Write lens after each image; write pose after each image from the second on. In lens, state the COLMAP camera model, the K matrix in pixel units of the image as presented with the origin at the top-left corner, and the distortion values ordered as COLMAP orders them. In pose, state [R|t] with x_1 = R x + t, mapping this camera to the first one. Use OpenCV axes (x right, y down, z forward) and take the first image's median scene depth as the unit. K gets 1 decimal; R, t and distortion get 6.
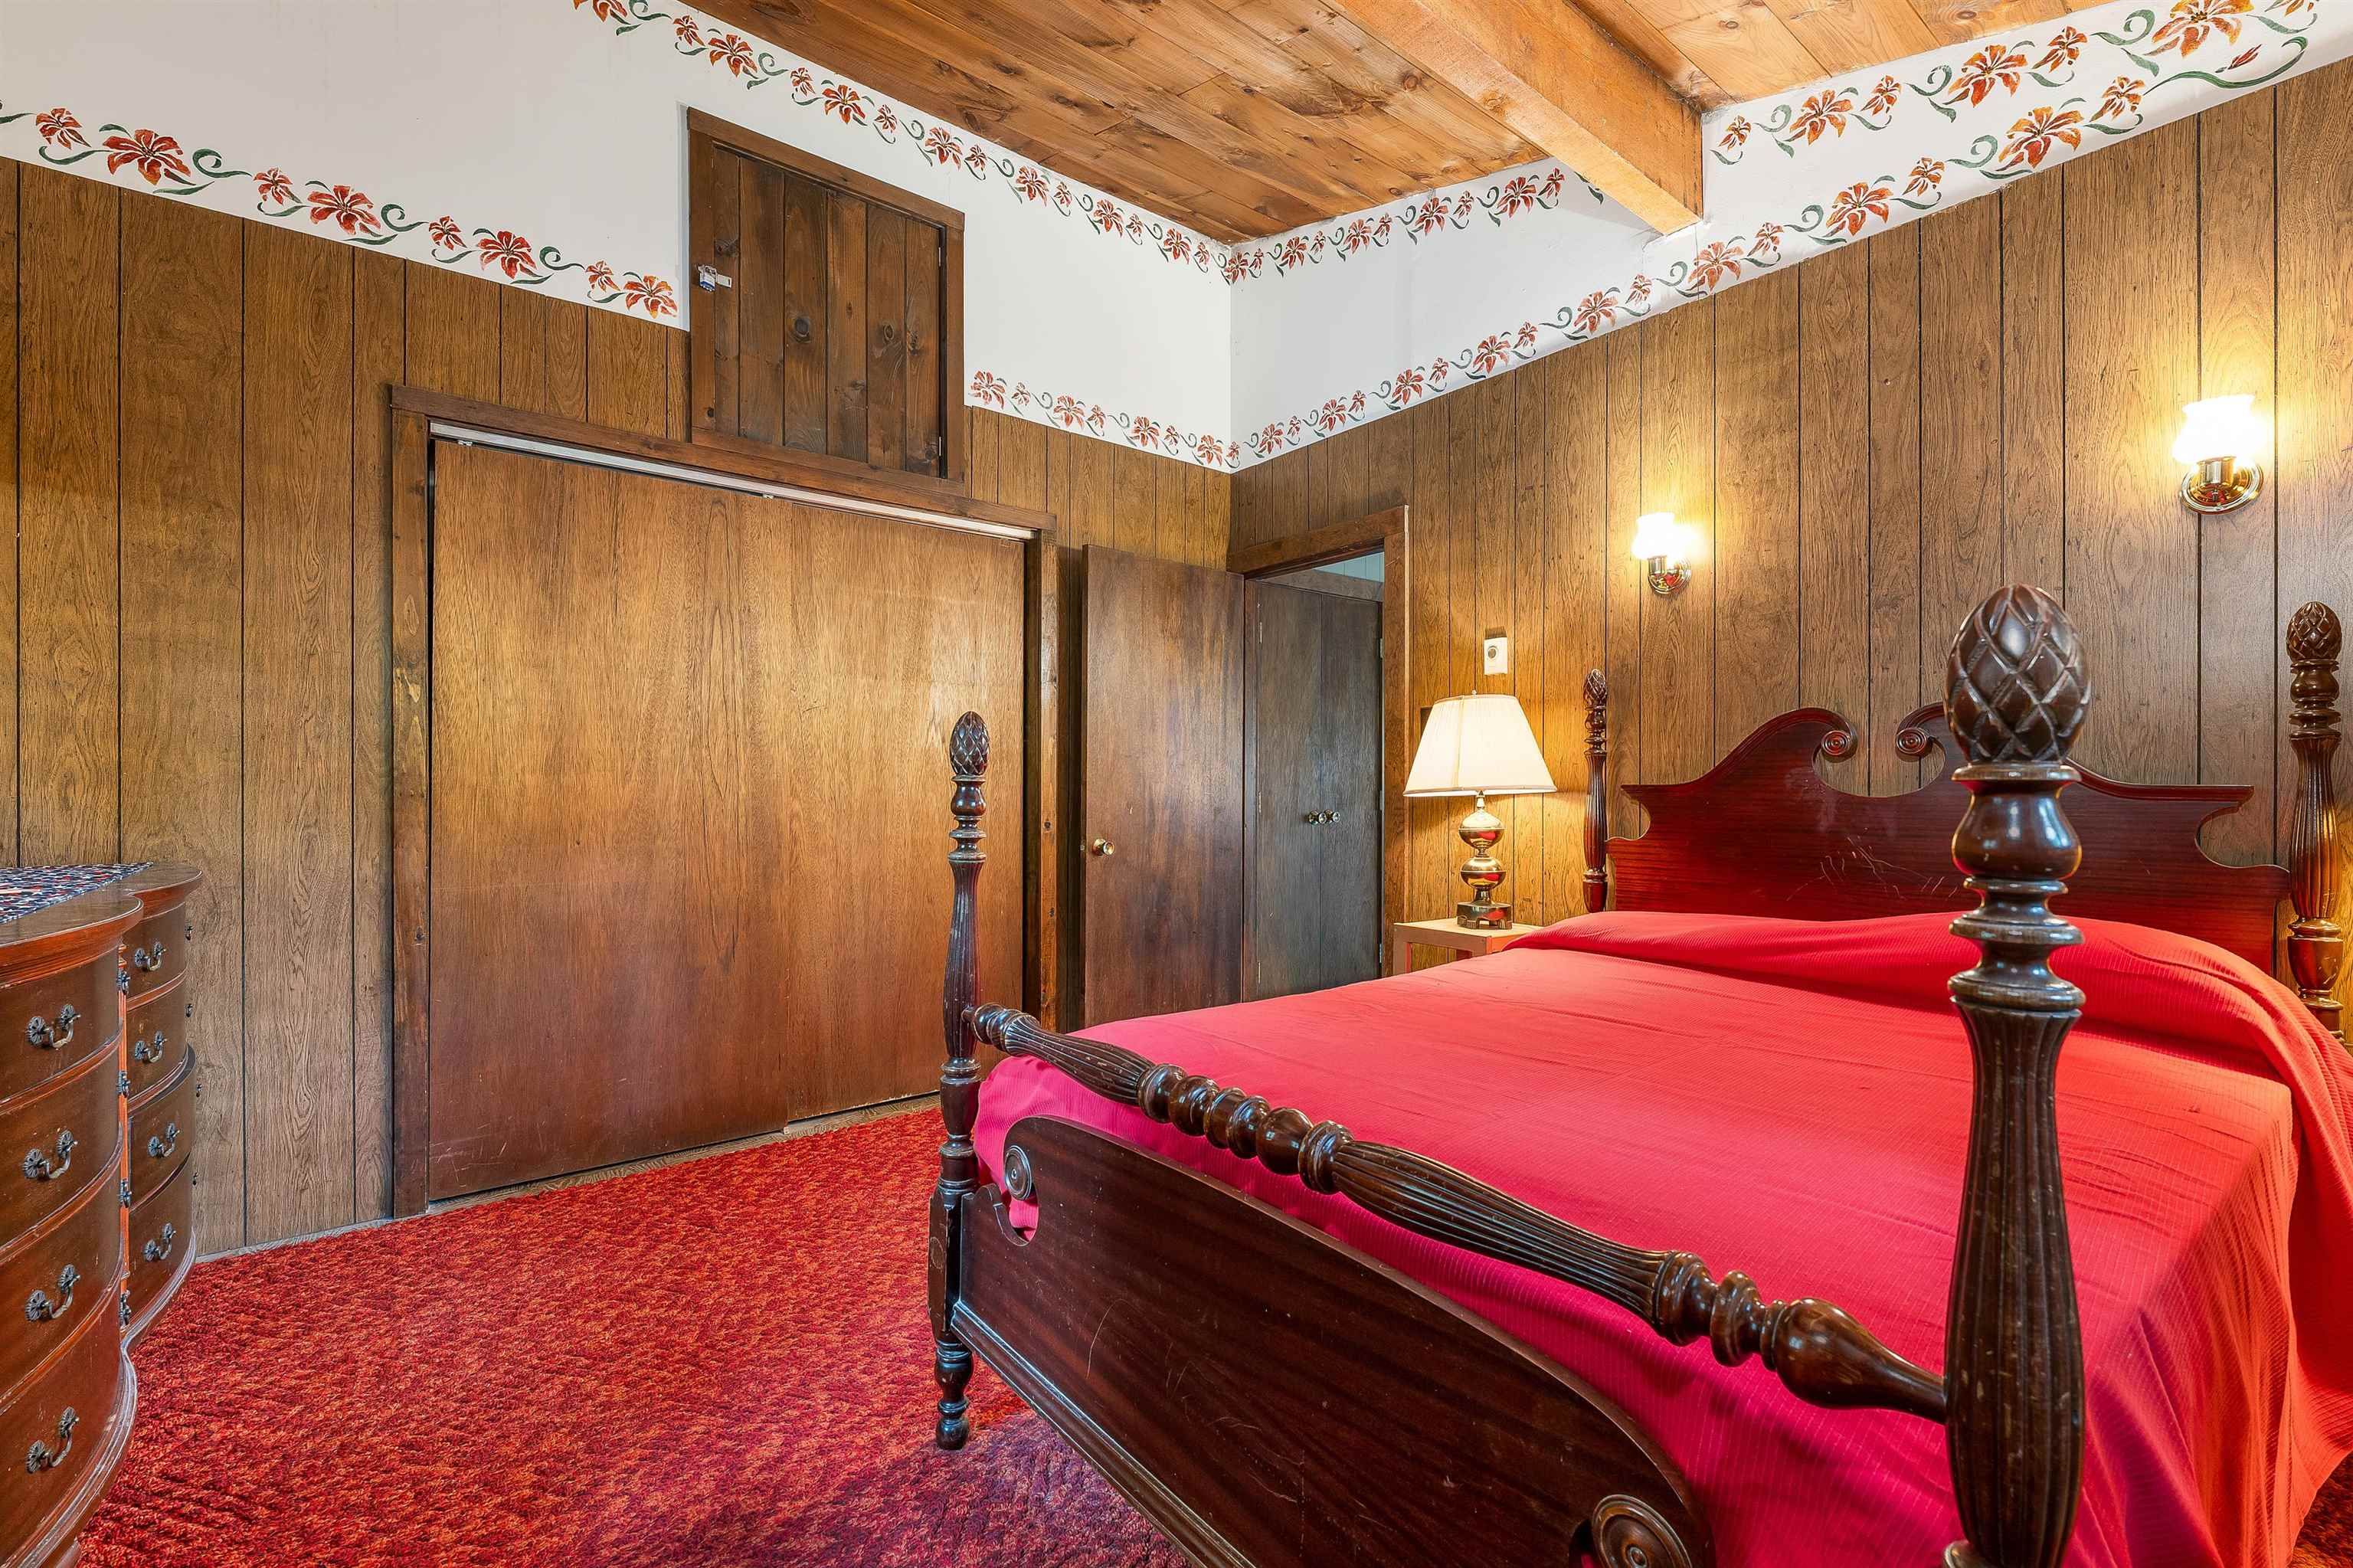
lens RADIAL K [[989.0, 0, 1176.5], [0, 989.0, 784.0], [0, 0, 1]] dist [0.000472, 0.000587]
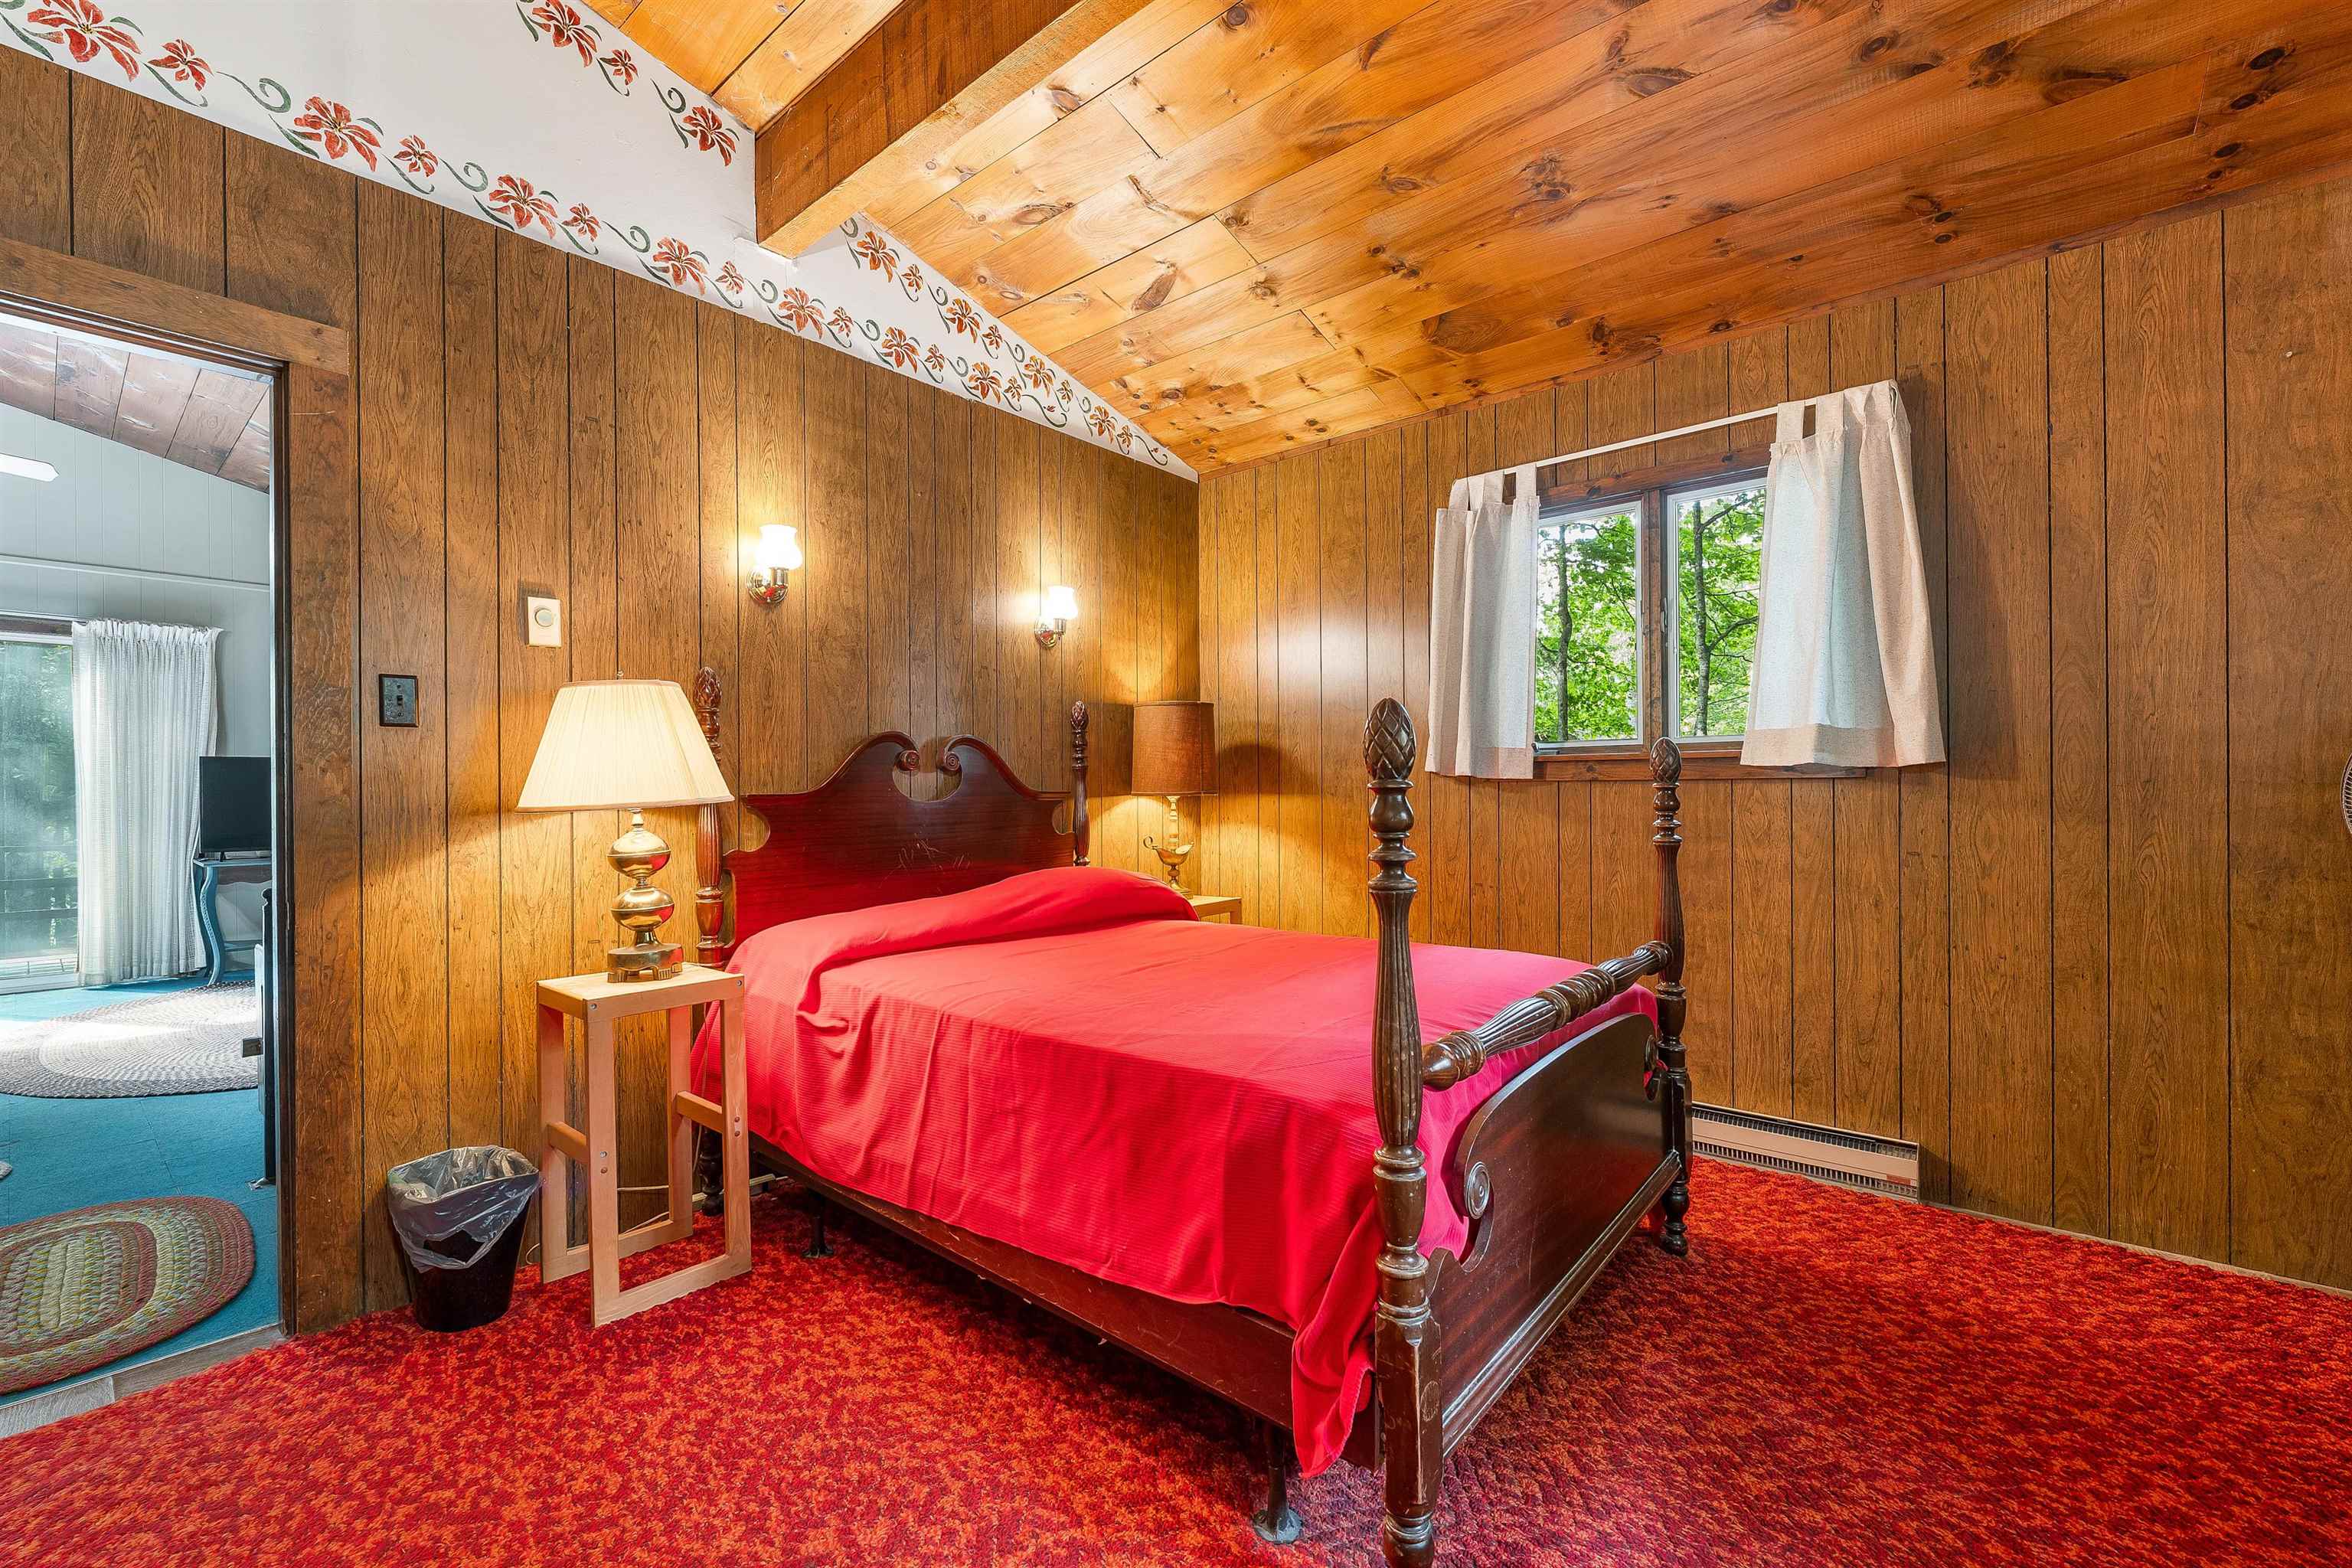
lens RADIAL K [[988.5, 0, 1176.0], [0, 988.5, 784.0], [0, 0, 1]] dist [0.000472, 0.000587]
pose [[-0.192324, 0.001398, 0.981330, -0.564951], [0.000687, 0.999999, -0.001290, -0.007650], [-0.981331, 0.000426, -0.192325, 0.774026]]
